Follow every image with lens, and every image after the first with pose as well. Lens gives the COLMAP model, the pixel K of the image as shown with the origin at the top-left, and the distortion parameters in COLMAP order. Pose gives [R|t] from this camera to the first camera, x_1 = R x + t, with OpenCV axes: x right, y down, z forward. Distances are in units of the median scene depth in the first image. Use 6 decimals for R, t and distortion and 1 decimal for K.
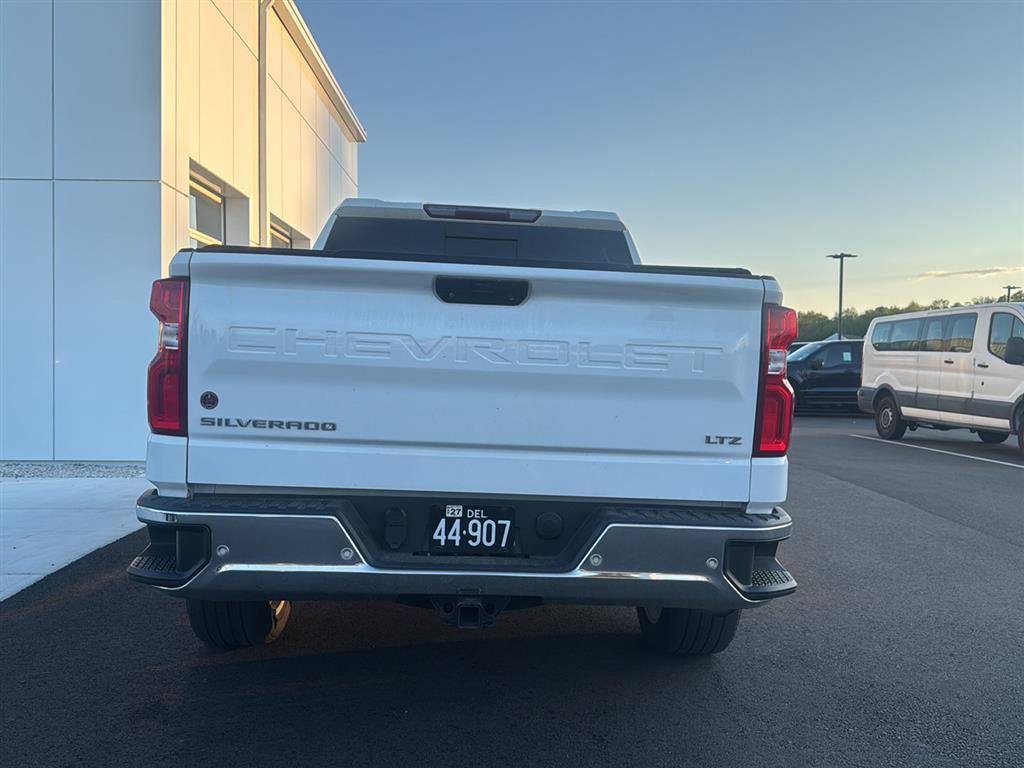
lens RADIAL K [[905.1, 0, 513.7], [0, 905.1, 388.8], [0, 0, 1]] dist [0.167417, -0.338209]
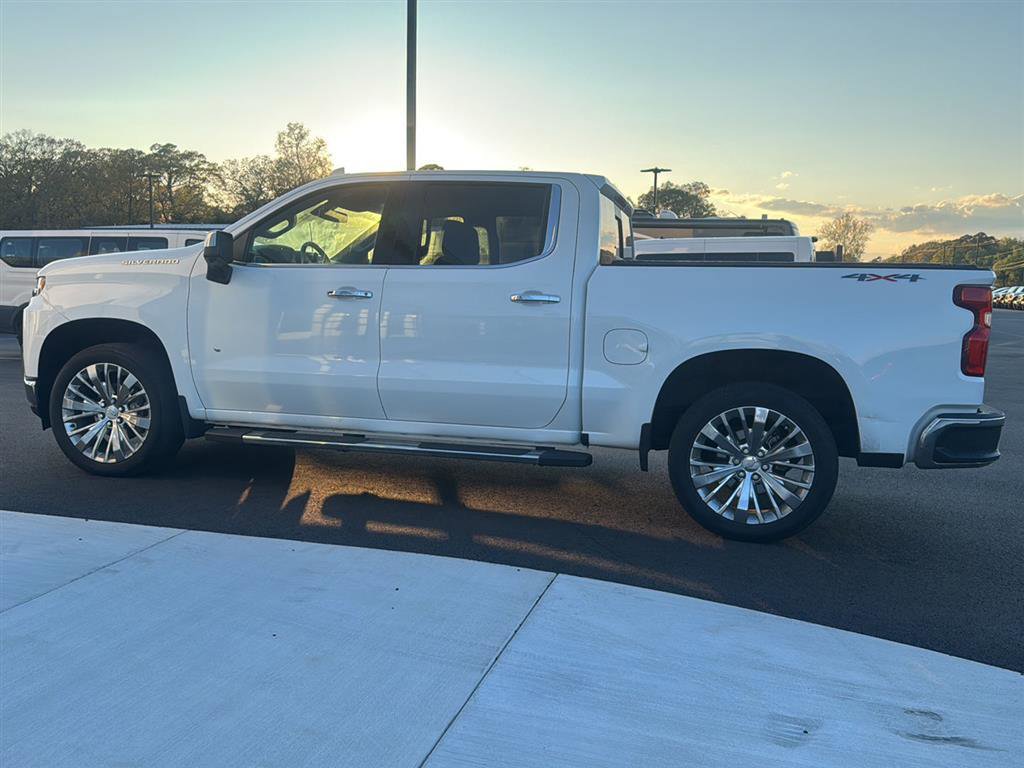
lens RADIAL K [[905.1, 0, 513.7], [0, 905.1, 388.8], [0, 0, 1]] dist [0.167417, -0.338209]
pose [[0.293323, -0.117177, 0.948805, -2.264054], [0.013677, 0.992873, 0.118391, -0.144265], [-0.955916, -0.021750, 0.292835, 1.338673]]
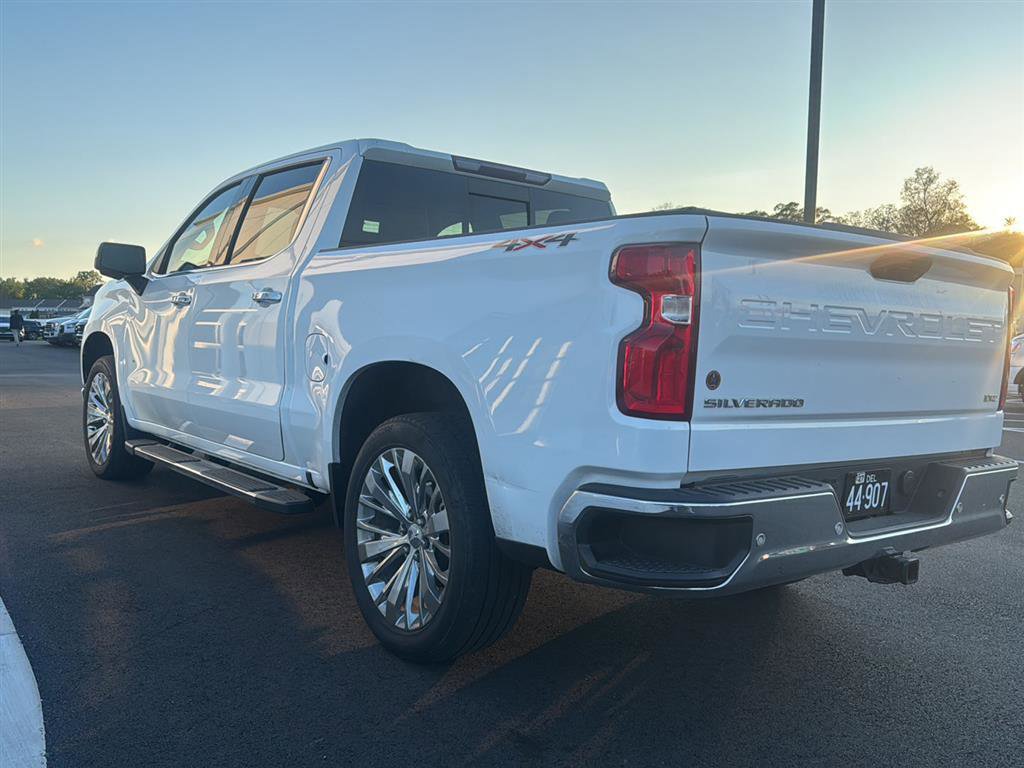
lens RADIAL K [[905.1, 0, 513.7], [0, 905.1, 388.8], [0, 0, 1]] dist [0.167417, -0.338209]
pose [[0.815178, -0.040487, 0.577794, -0.997856], [0.013352, 0.998602, 0.051136, -0.027256], [-0.579057, -0.033970, 0.814579, 0.370123]]
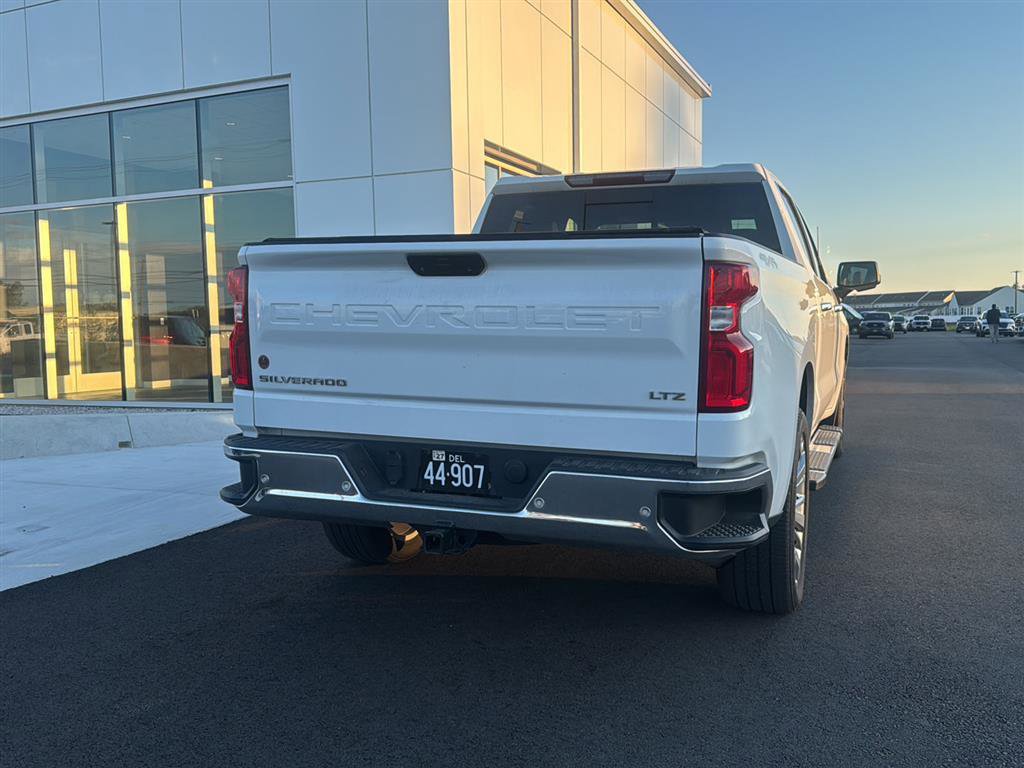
lens RADIAL K [[905.1, 0, 513.7], [0, 905.1, 388.8], [0, 0, 1]] dist [0.167417, -0.338209]
pose [[0.908495, 0.002997, -0.417885, 0.505990], [0.015868, 0.999006, 0.041663, 0.002302], [0.417595, -0.044481, 0.907544, -0.010266]]
